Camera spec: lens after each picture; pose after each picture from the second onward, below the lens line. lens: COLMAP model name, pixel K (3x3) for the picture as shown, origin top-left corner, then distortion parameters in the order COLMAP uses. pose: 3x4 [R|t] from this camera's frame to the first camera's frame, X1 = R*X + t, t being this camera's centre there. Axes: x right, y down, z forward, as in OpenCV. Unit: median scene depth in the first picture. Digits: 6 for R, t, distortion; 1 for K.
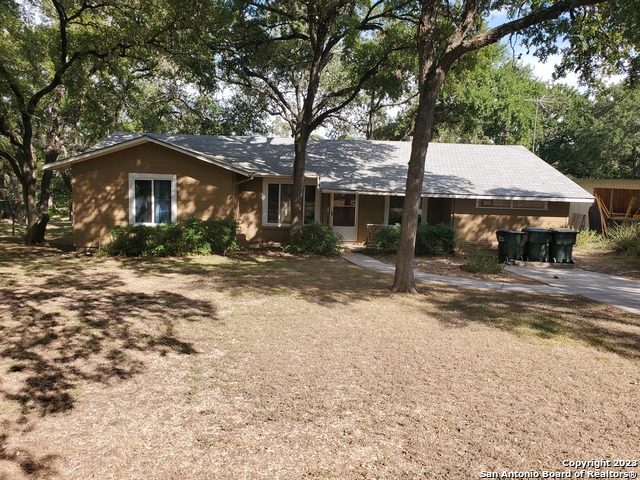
lens RADIAL K [[490.2, 0, 316.6], [0, 490.2, 237.9], [0, 0, 1]] dist [0.026106, -0.013325]
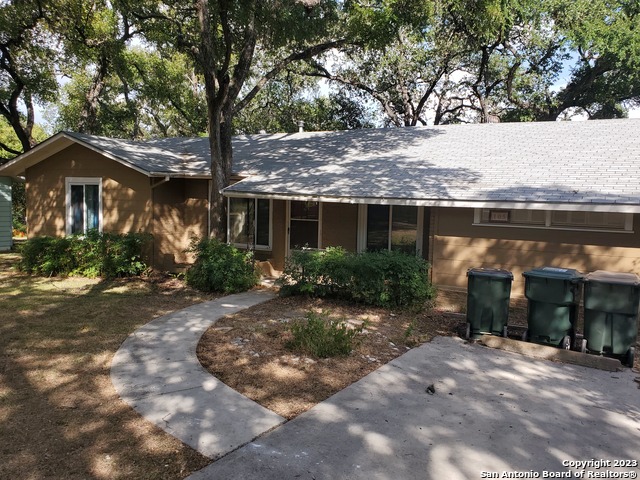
lens RADIAL K [[490.2, 0, 322.7], [0, 490.2, 242.0], [0, 0, 1]] dist [0.026106, -0.013325]
pose [[0.878894, 0.038238, -0.475483, 0.438232], [-0.055363, 0.998223, -0.022058, -0.020965], [0.473794, 0.045710, 0.879448, 0.447931]]
